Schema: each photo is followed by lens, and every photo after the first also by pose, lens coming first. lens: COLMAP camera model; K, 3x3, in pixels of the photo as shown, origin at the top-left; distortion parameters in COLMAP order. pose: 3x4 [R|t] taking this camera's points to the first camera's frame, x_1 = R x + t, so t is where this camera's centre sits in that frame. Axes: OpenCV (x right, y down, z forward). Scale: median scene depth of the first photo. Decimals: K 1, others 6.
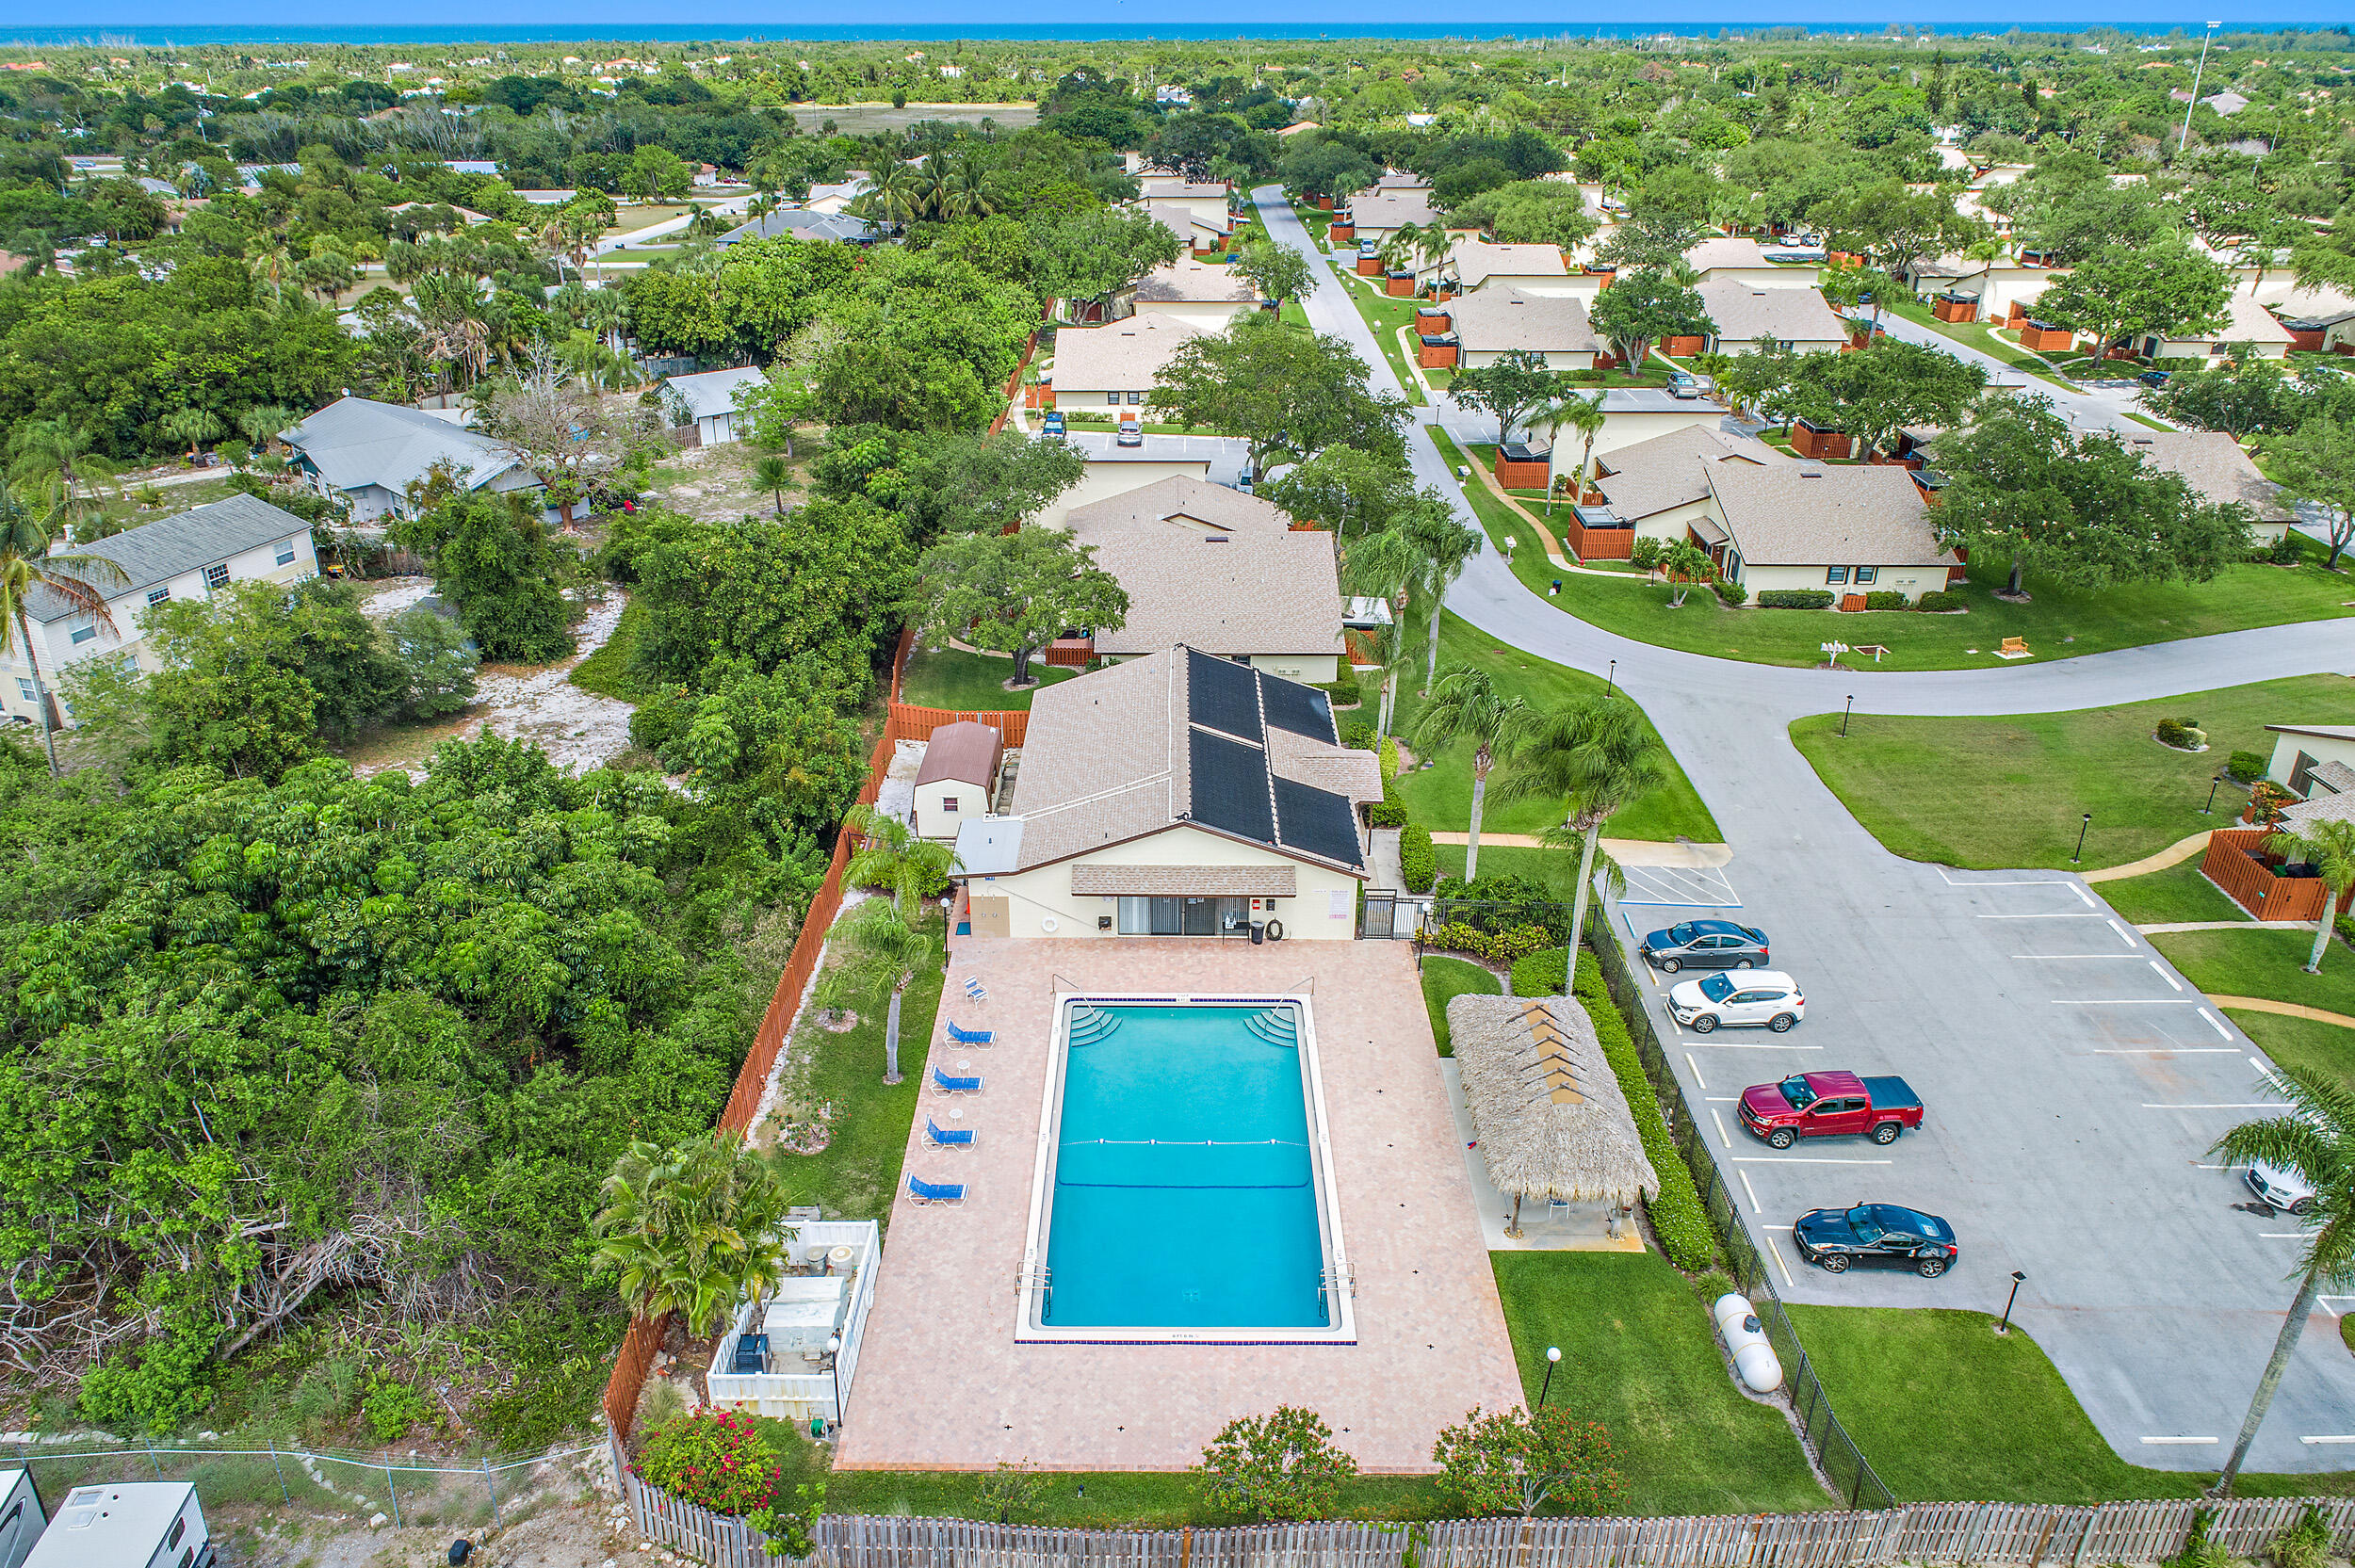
lens RADIAL K [[1634.1, 0, 1178.2], [0, 1634.1, 790.0], [0, 0, 1]] dist [-0.000810, 0.004029]
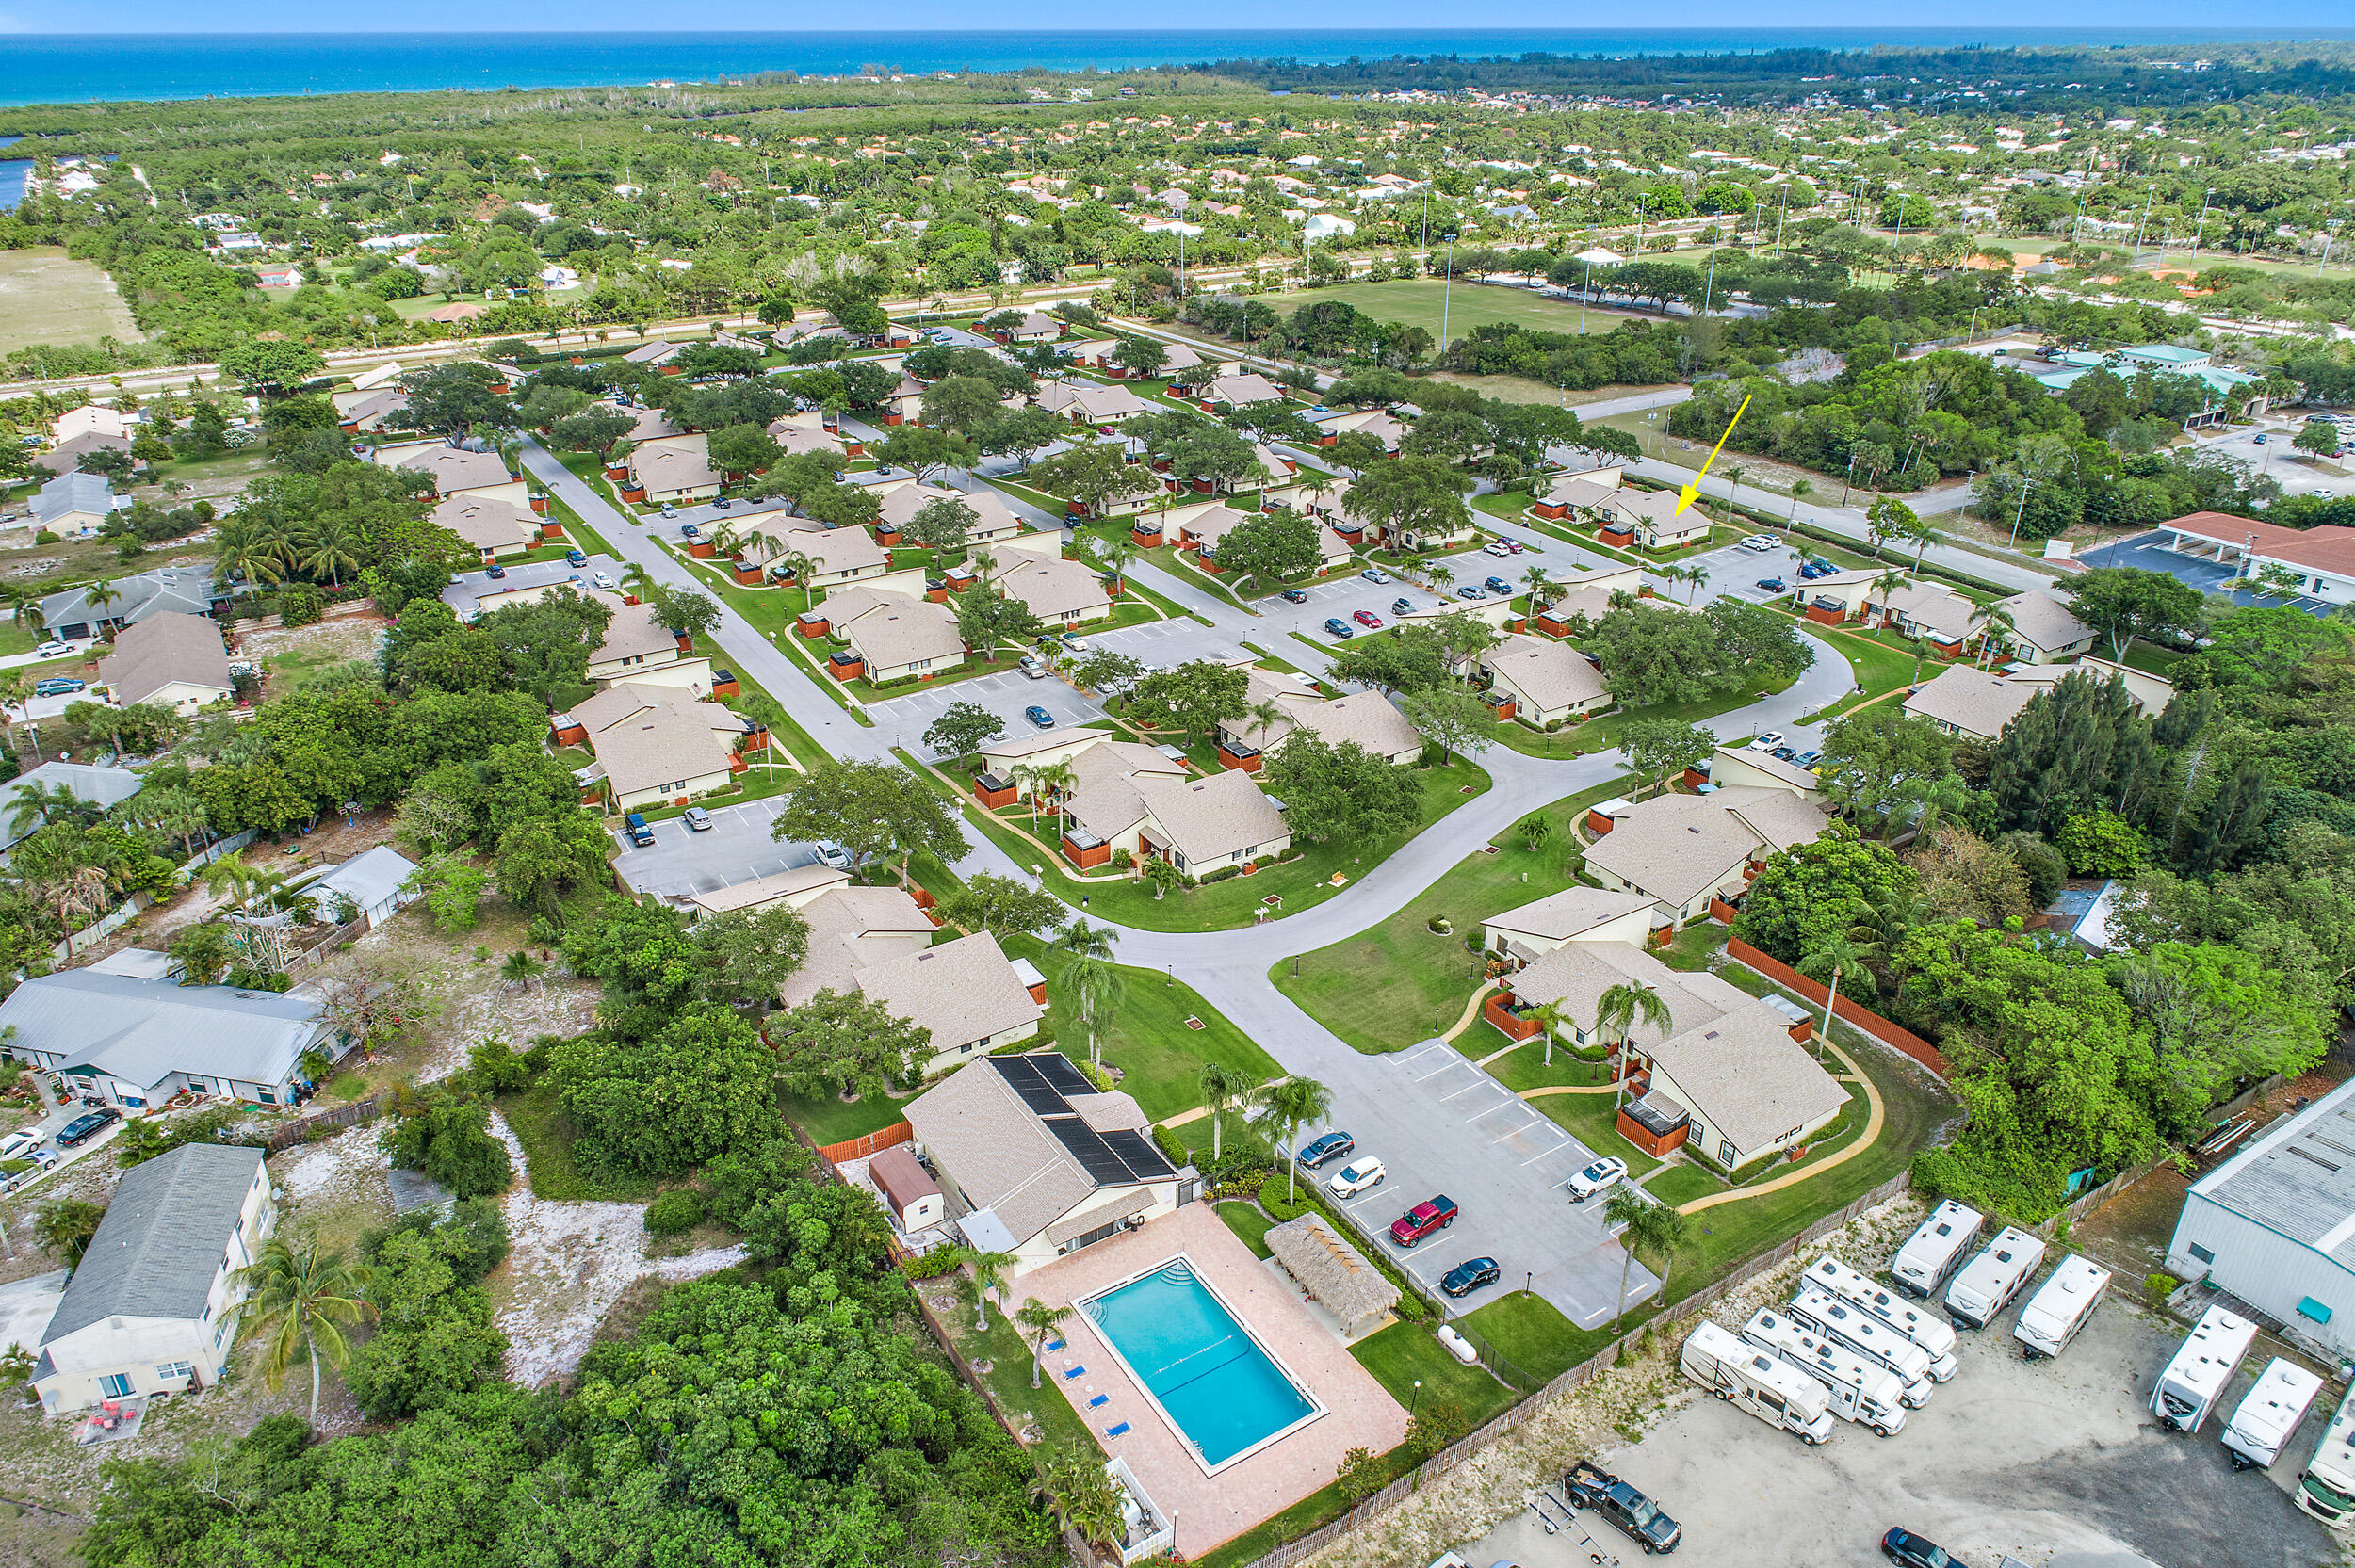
lens RADIAL K [[1634.1, 0, 1174.7], [0, 1634.1, 781.6], [0, 0, 1]] dist [-0.000810, 0.004029]
pose [[0.837430, -0.240747, 0.490664, -0.642317], [0.229980, 0.969629, 0.083241, -0.499422], [-0.495802, 0.043135, 0.867364, -0.609828]]
